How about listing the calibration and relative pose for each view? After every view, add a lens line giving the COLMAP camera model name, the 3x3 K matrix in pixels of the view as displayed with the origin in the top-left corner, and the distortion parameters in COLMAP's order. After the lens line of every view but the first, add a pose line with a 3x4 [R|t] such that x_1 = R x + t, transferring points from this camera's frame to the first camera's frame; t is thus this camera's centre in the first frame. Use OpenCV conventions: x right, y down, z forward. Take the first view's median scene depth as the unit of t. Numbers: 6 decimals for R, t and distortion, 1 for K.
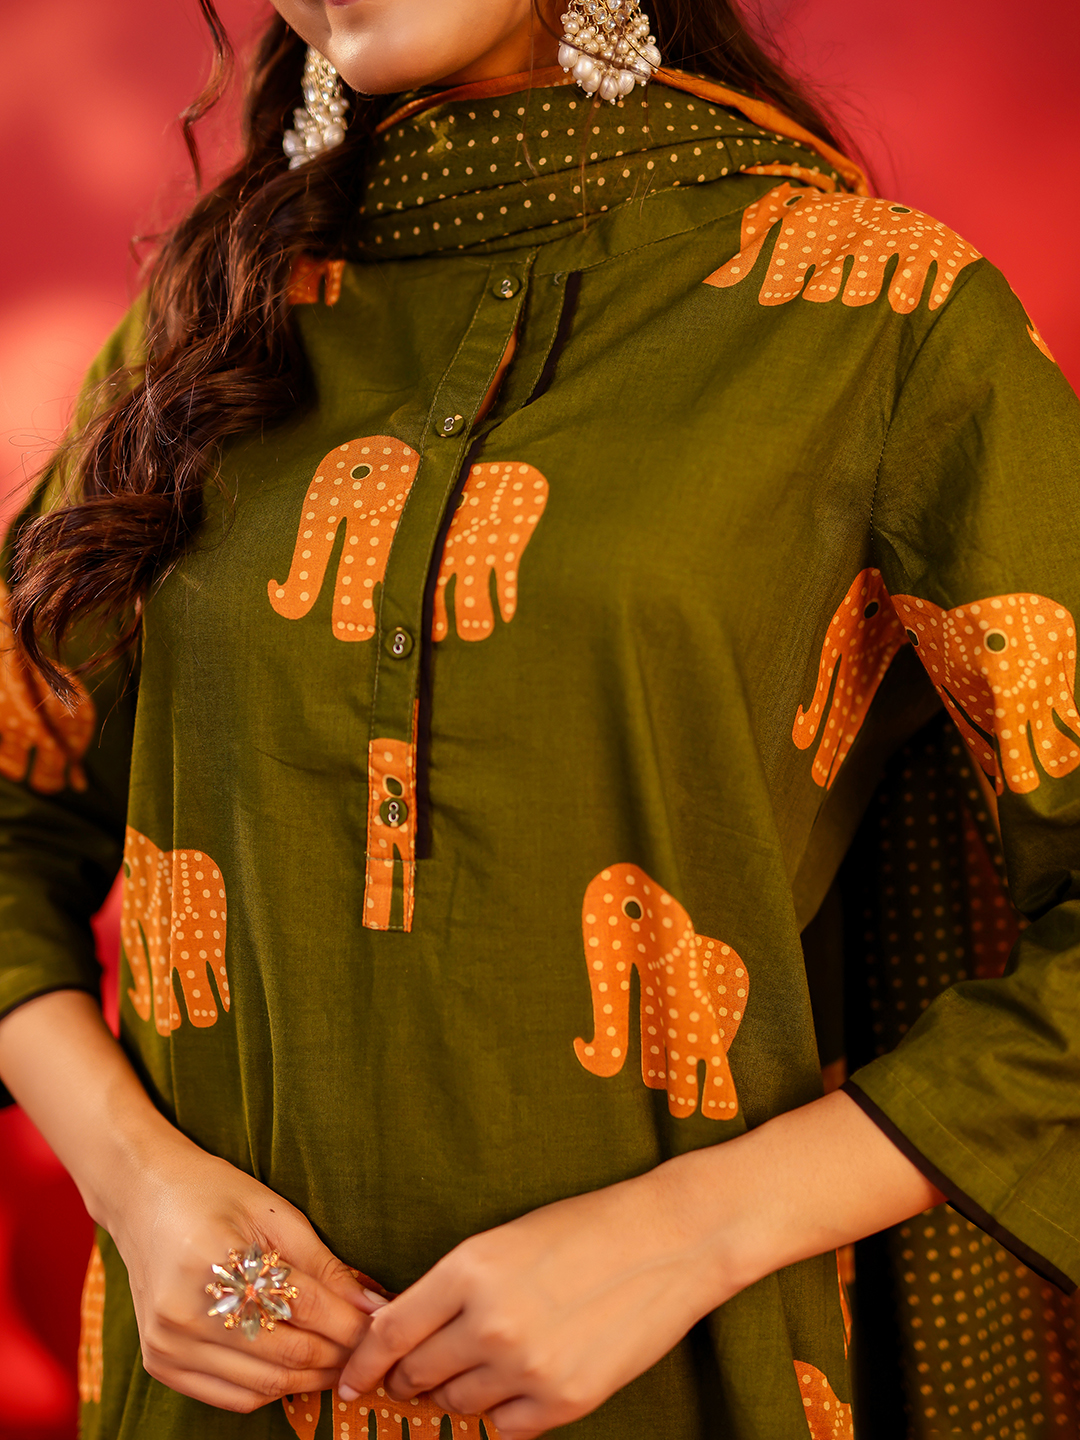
lens RADIAL K [[1953.9, 0, 535.7], [0, 1953.9, 771.5], [0, 0, 1]] dist [0.003311, -0.017040]
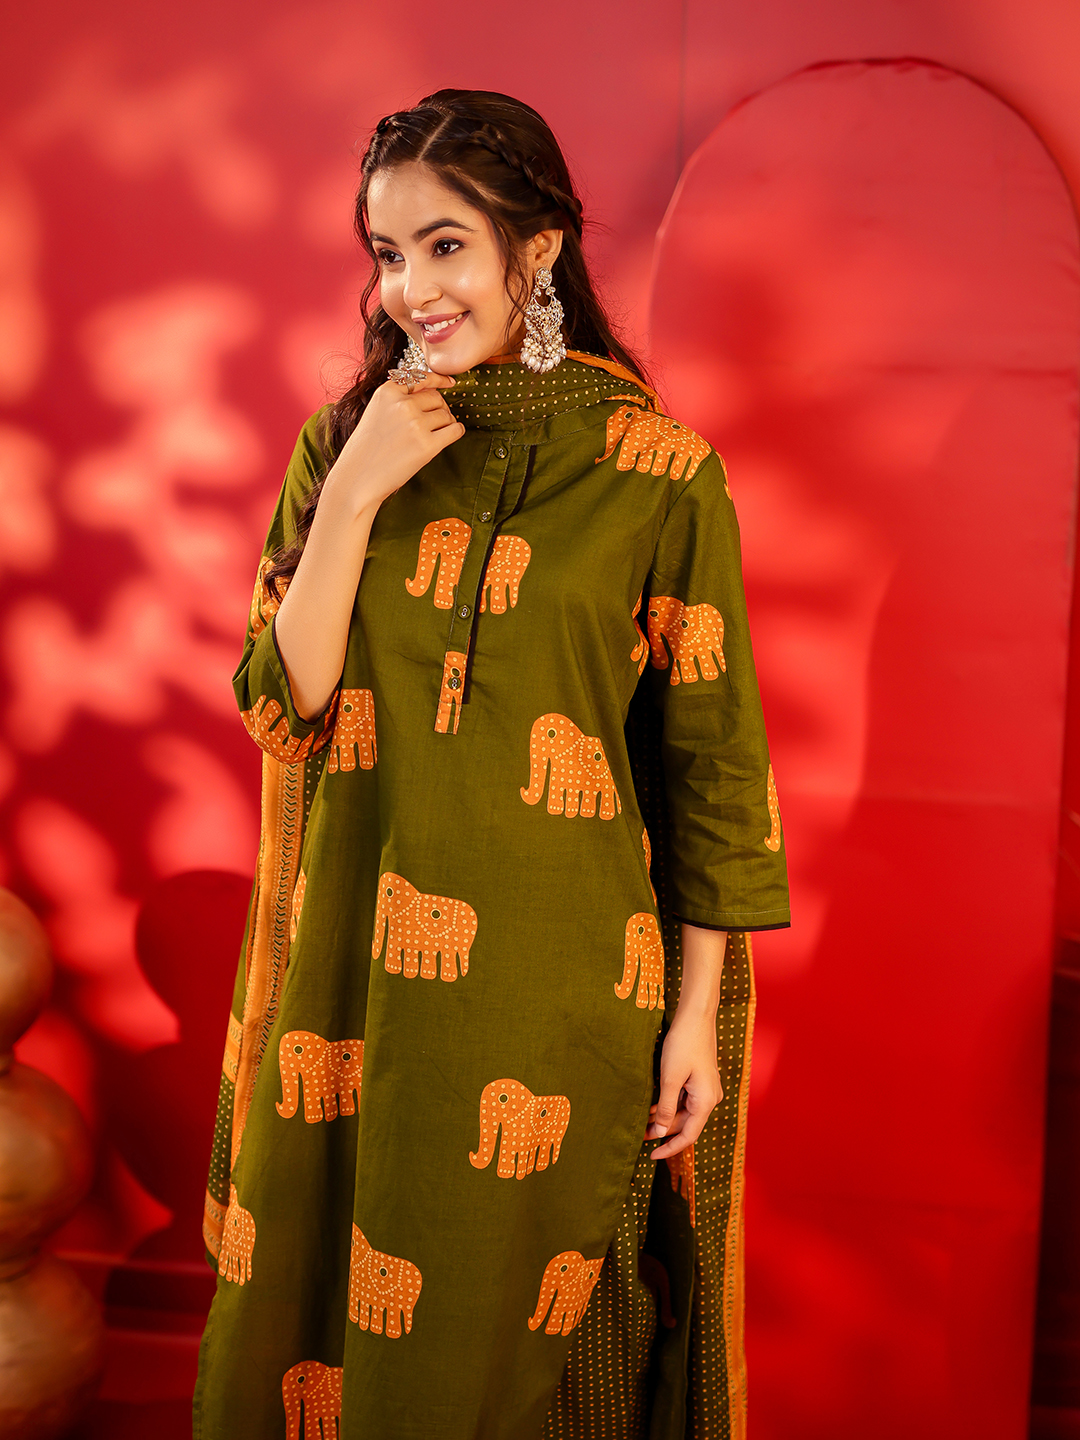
lens RADIAL K [[1953.9, 0, 535.7], [0, 1953.9, 771.5], [0, 0, 1]] dist [0.003311, -0.017040]
pose [[0.978415, 0.069864, 0.194482, -0.421090], [-0.080025, 0.995782, 0.044881, 0.013157], [-0.190526, -0.059476, 0.979879, -1.307973]]
